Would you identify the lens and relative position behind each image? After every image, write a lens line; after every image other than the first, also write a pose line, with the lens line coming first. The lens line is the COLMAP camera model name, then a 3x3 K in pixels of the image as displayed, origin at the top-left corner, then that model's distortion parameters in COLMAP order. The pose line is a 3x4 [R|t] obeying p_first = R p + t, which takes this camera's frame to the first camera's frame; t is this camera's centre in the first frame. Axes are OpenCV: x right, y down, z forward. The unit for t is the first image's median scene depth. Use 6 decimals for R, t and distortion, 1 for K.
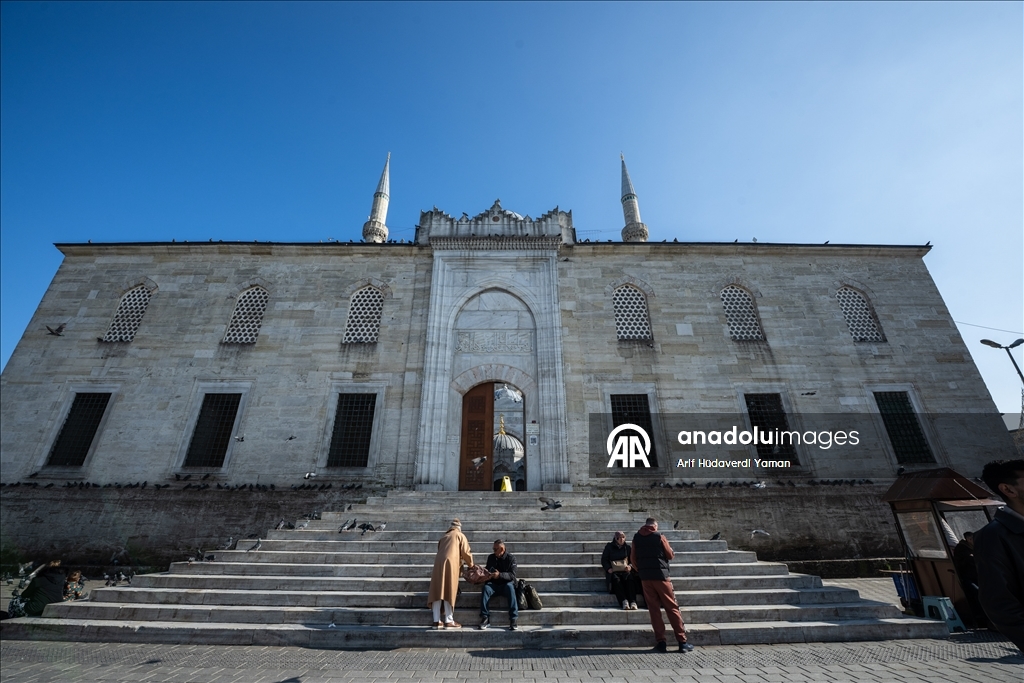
lens RADIAL K [[412.5, 0, 511.1], [0, 412.5, 340.5], [0, 0, 1]] dist [-0.026099, 0.001400]
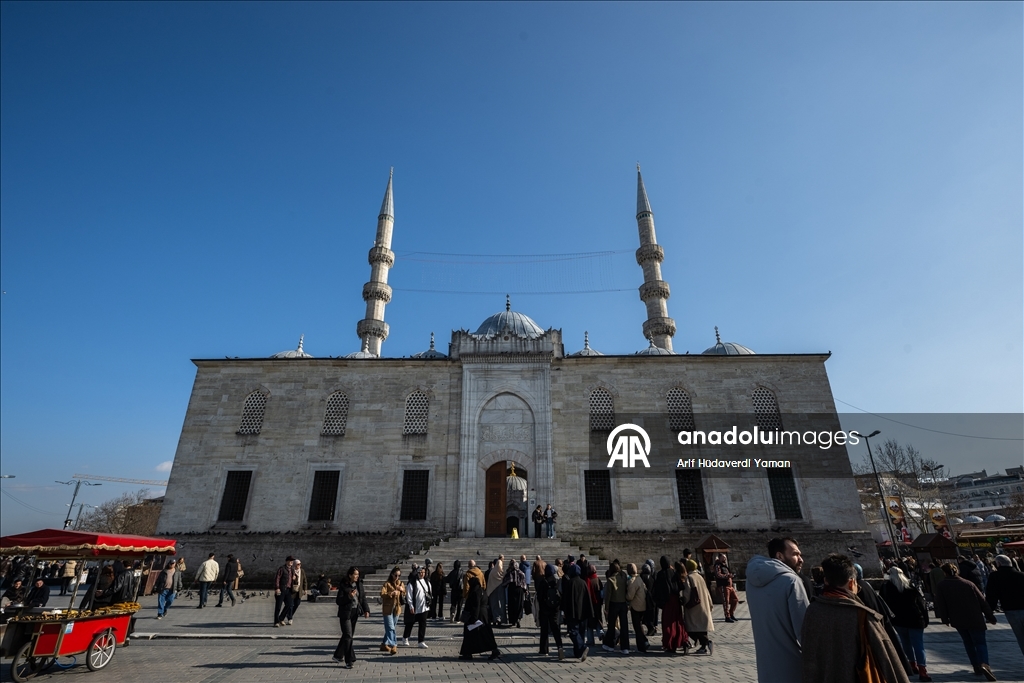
lens RADIAL K [[506.7, 0, 510.1], [0, 506.7, 341.1], [0, 0, 1]] dist [-0.013080, -0.000750]
pose [[0.999574, -0.009008, -0.027753, 0.025282], [0.009647, 0.999690, 0.022967, -0.361875], [0.027537, -0.023225, 0.999351, -0.789921]]
